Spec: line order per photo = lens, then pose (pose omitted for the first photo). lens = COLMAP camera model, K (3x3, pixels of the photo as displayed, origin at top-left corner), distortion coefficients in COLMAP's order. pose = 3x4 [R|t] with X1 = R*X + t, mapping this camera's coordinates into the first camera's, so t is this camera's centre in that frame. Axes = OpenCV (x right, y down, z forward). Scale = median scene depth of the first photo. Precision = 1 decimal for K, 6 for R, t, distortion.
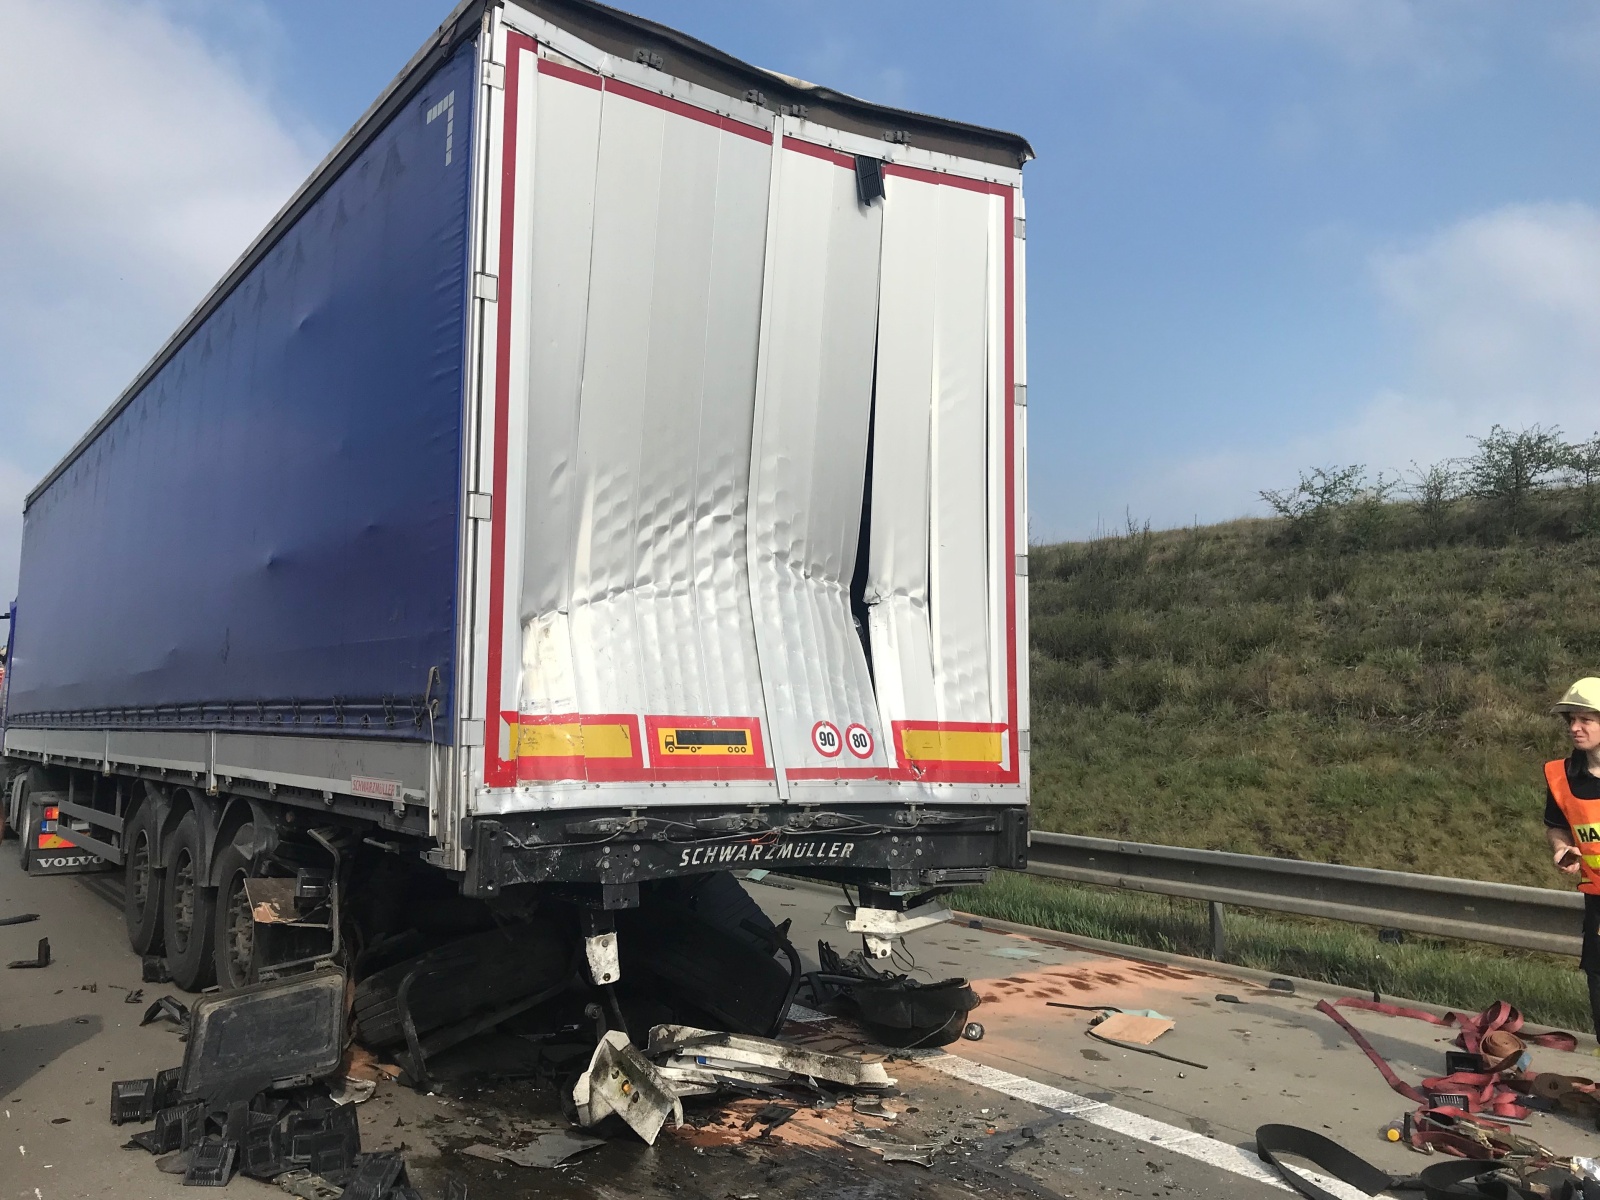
lens RADIAL K [[1497.5, 0, 746.5], [0, 1497.5, 558.7], [0, 0, 1]] dist [0.130781, -0.000234]
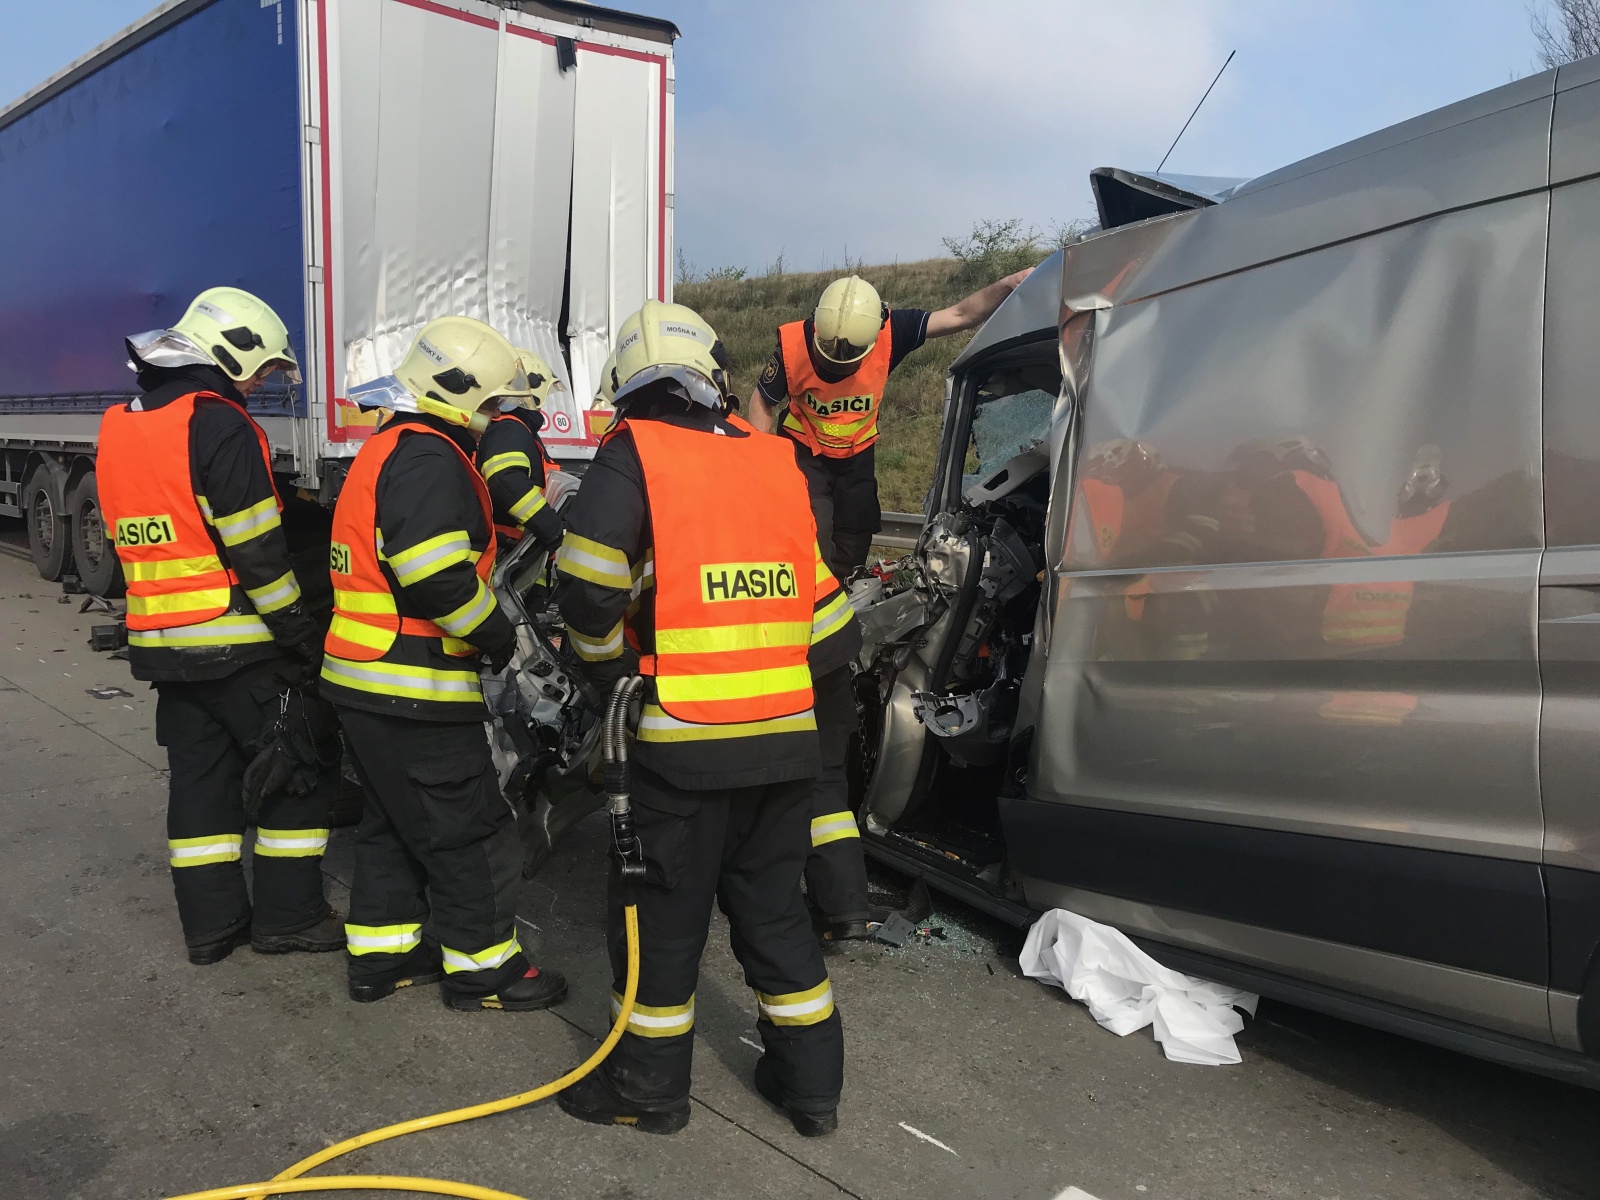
lens RADIAL K [[1399.5, 0, 800.0], [0, 1399.5, 600.0], [0, 0, 1]] dist [0.013277, 0.006558]
pose [[0.983447, -0.011865, 0.180806, 0.051799], [-0.029606, 0.973922, 0.224945, -0.039430], [-0.178760, -0.226575, 0.957449, -0.532942]]
